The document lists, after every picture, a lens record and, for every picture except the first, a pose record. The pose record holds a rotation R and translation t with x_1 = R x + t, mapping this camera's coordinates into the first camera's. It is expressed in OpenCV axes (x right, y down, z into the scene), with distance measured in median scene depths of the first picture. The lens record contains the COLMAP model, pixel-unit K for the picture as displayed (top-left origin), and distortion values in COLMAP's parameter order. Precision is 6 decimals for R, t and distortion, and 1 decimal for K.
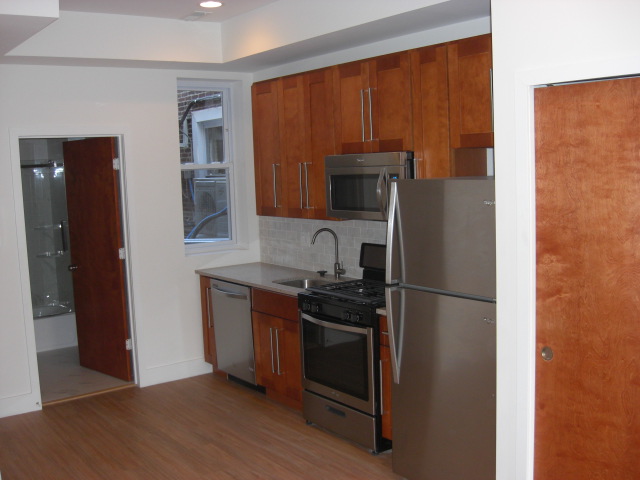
lens RADIAL K [[709.9, 0, 320.0], [0, 709.9, 240.0], [0, 0, 1]] dist [-0.127702, 0.016104]
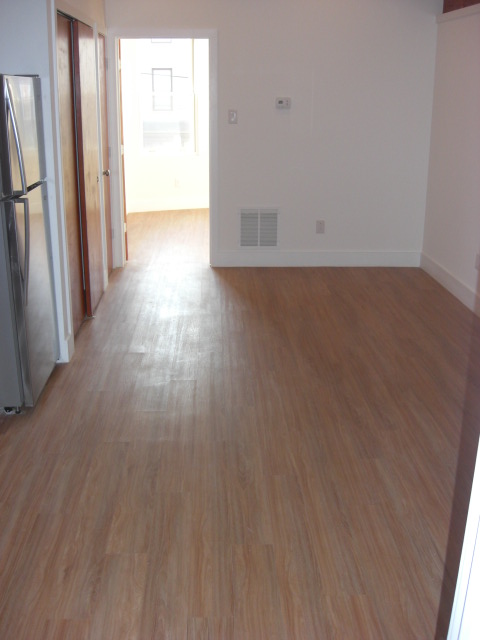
lens RADIAL K [[709.9, 0, 240.0], [0, 709.9, 320.0], [0, 0, 1]] dist [-0.127702, 0.016104]
pose [[-0.826575, -0.144447, 0.543976, -0.484324], [0.082813, 0.924773, 0.371398, -0.075269], [-0.556702, 0.352037, -0.752432, 1.200734]]
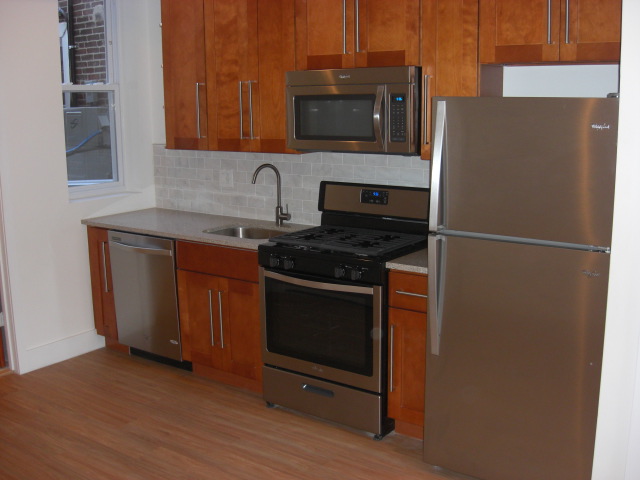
lens RADIAL K [[709.9, 0, 320.0], [0, 709.9, 240.0], [0, 0, 1]] dist [-0.127702, 0.016104]
pose [[0.952898, -0.033730, 0.301410, -0.196933], [0.009470, 0.996621, 0.081590, 0.004994], [-0.303143, -0.074892, 0.949998, 0.223859]]
